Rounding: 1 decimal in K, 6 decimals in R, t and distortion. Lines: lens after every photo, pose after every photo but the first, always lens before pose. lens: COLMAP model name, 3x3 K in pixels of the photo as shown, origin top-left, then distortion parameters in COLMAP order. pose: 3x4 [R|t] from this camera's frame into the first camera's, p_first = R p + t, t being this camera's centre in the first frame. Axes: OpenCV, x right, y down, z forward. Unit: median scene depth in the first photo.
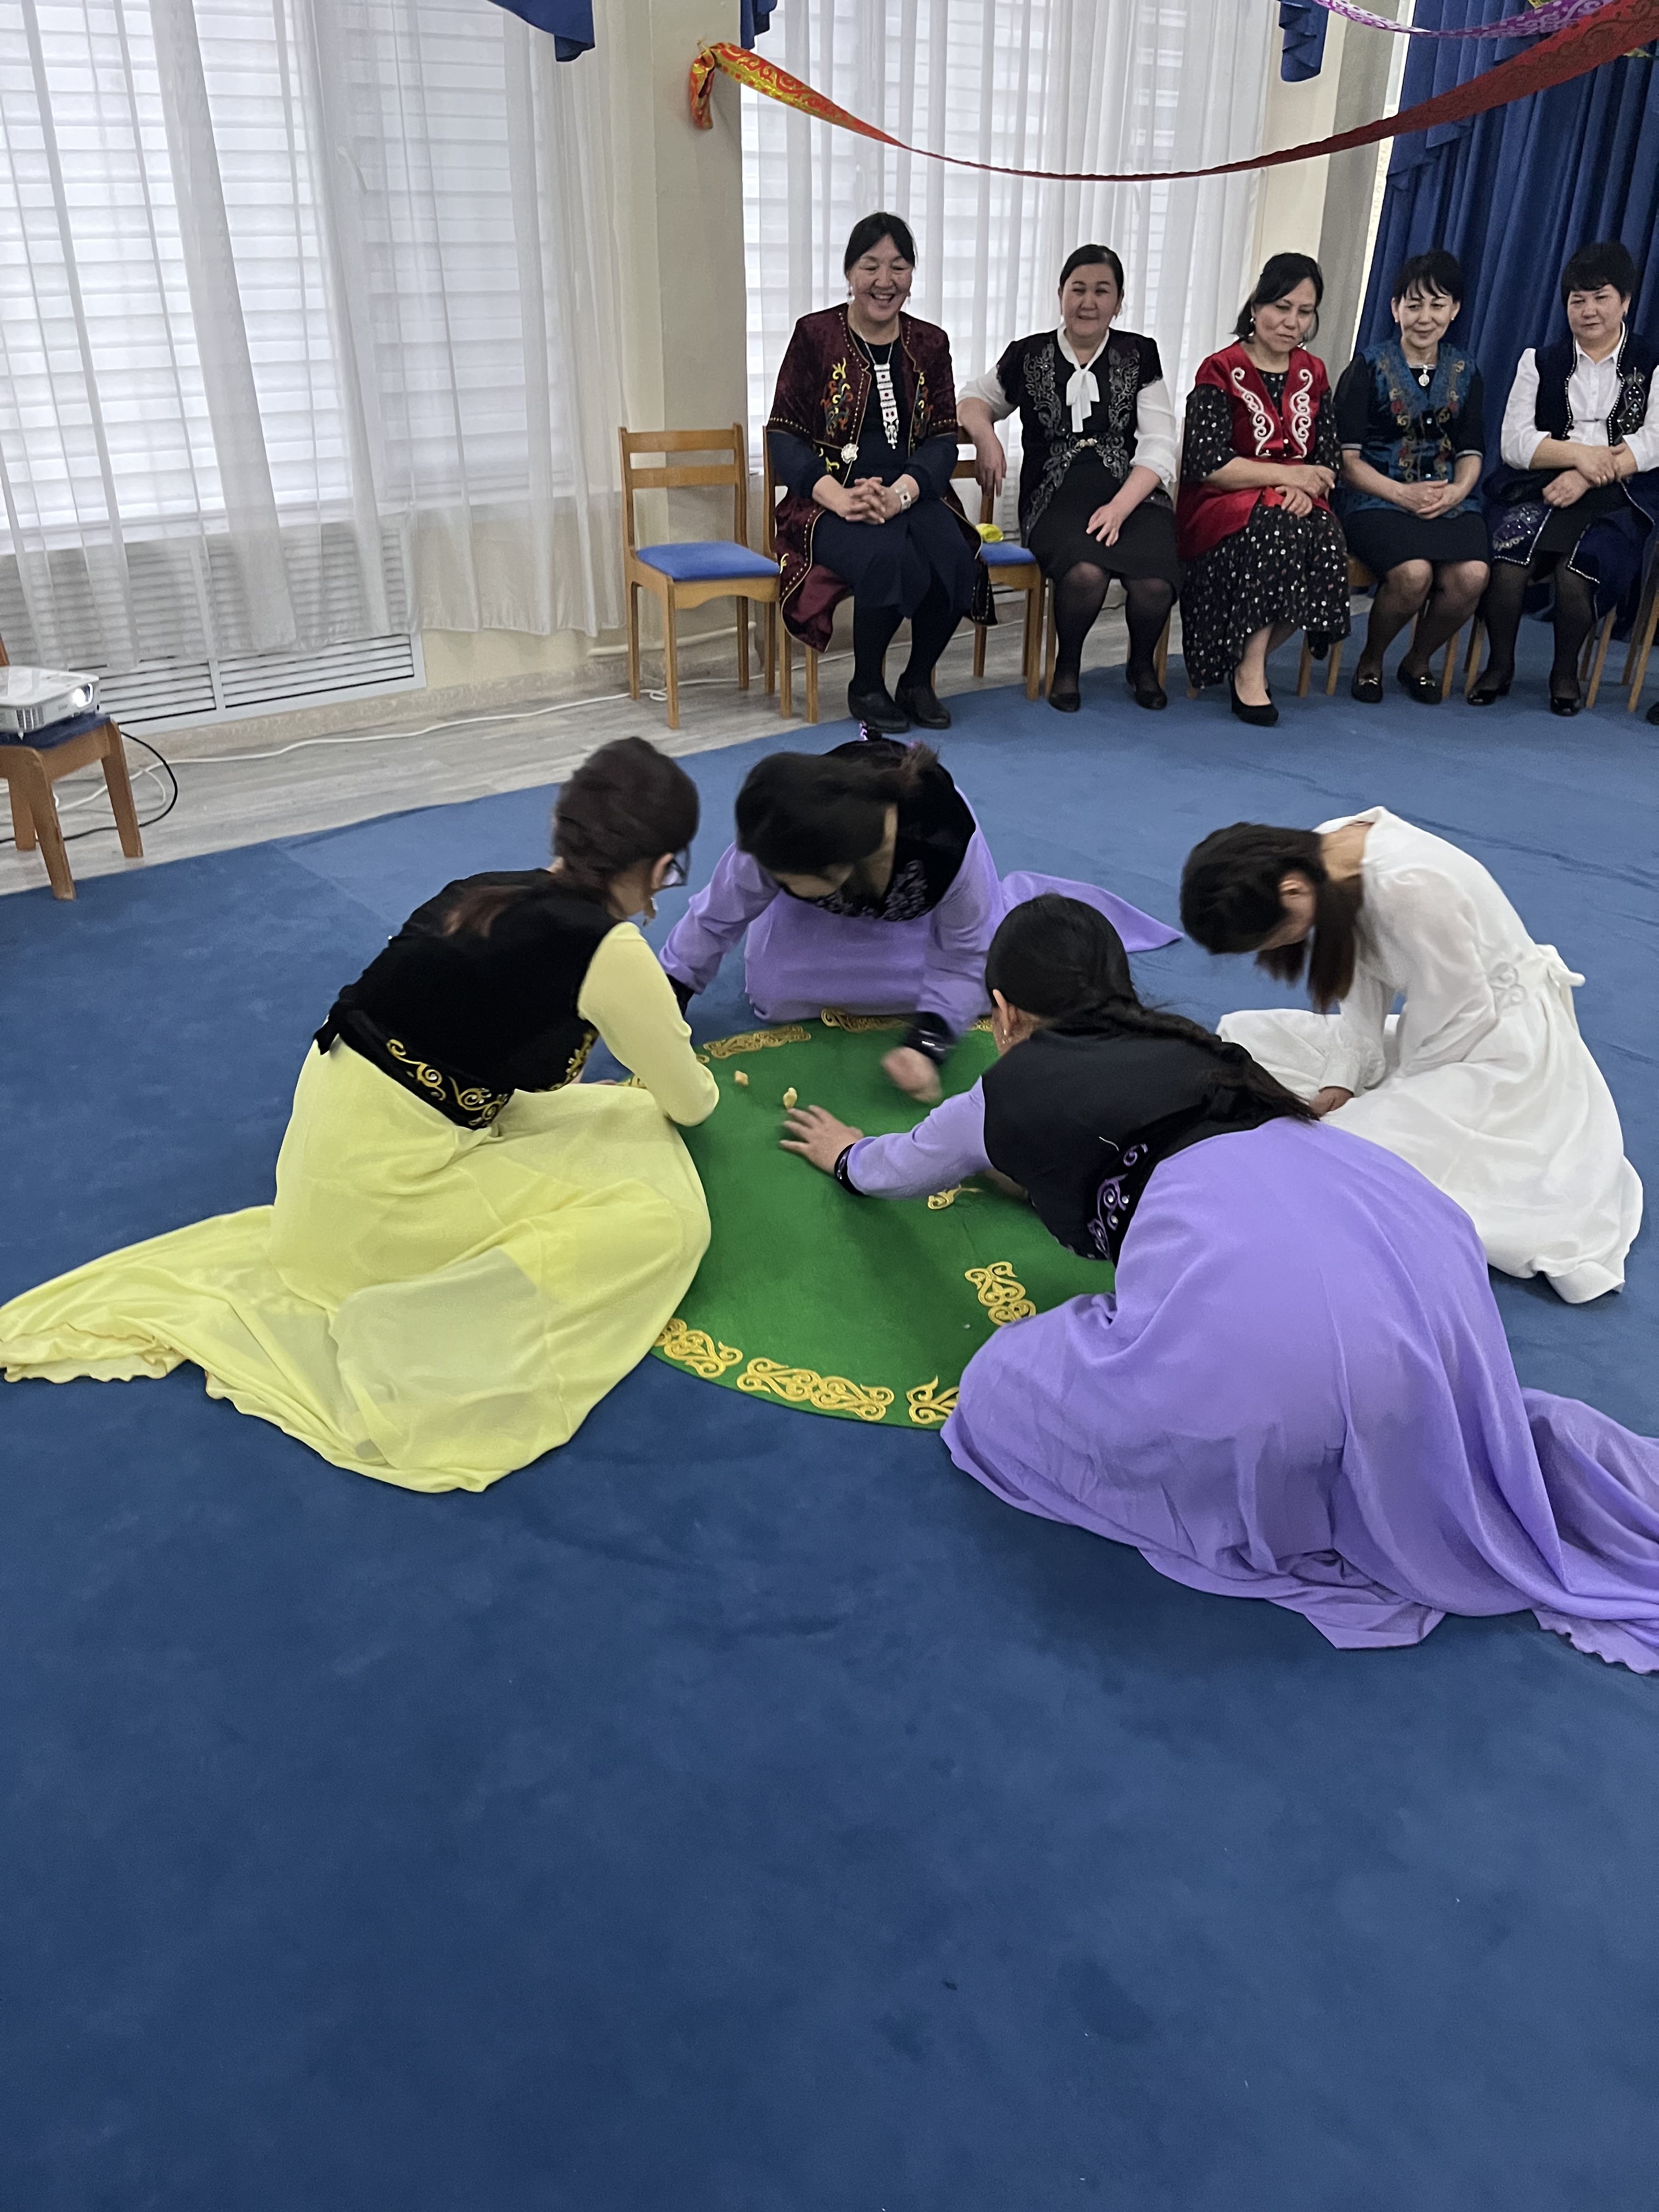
lens RADIAL K [[1659.5, 0, 820.8], [0, 1659.5, 1107.9], [0, 0, 1]] dist [0.017238, -0.008786]
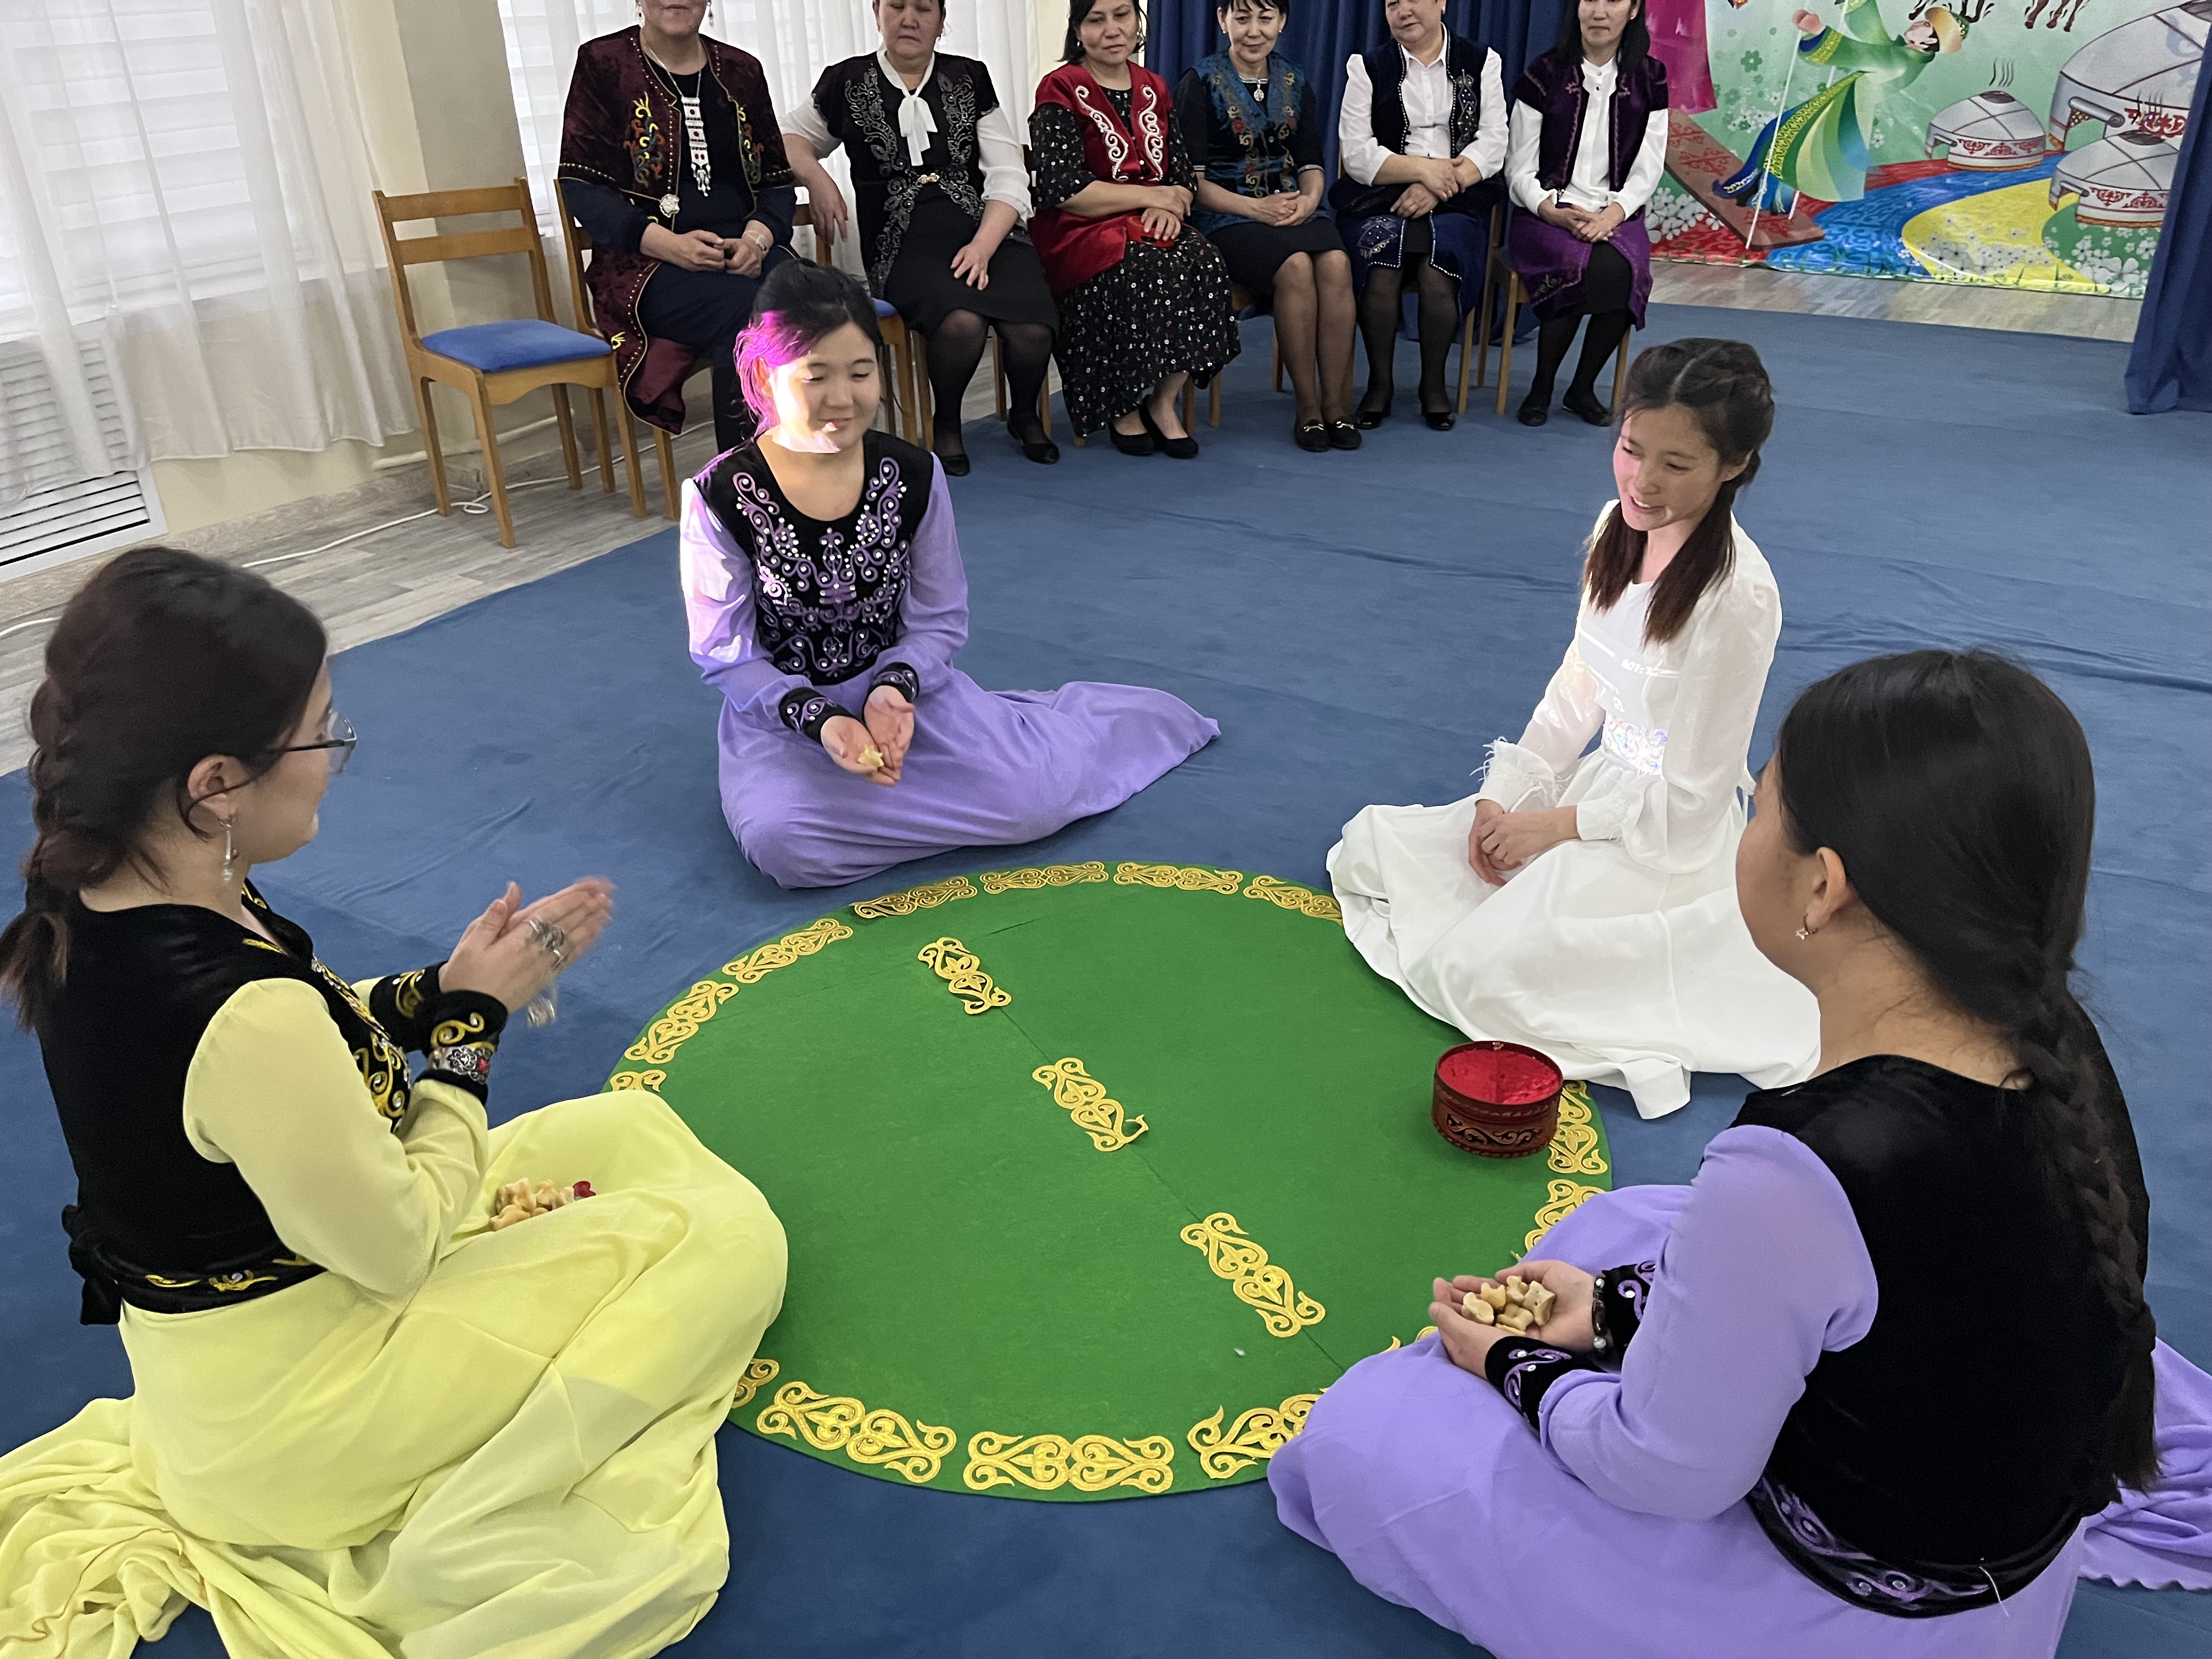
lens RADIAL K [[1697.4, 0, 1110.5], [0, 1697.4, 831.5], [0, 0, 1]] dist [0.045491, -0.077352]
pose [[0.945854, -0.167039, 0.278313, -0.064687], [0.169191, 0.985446, 0.016447, -0.051529], [-0.277010, 0.031531, 0.960349, 0.103040]]
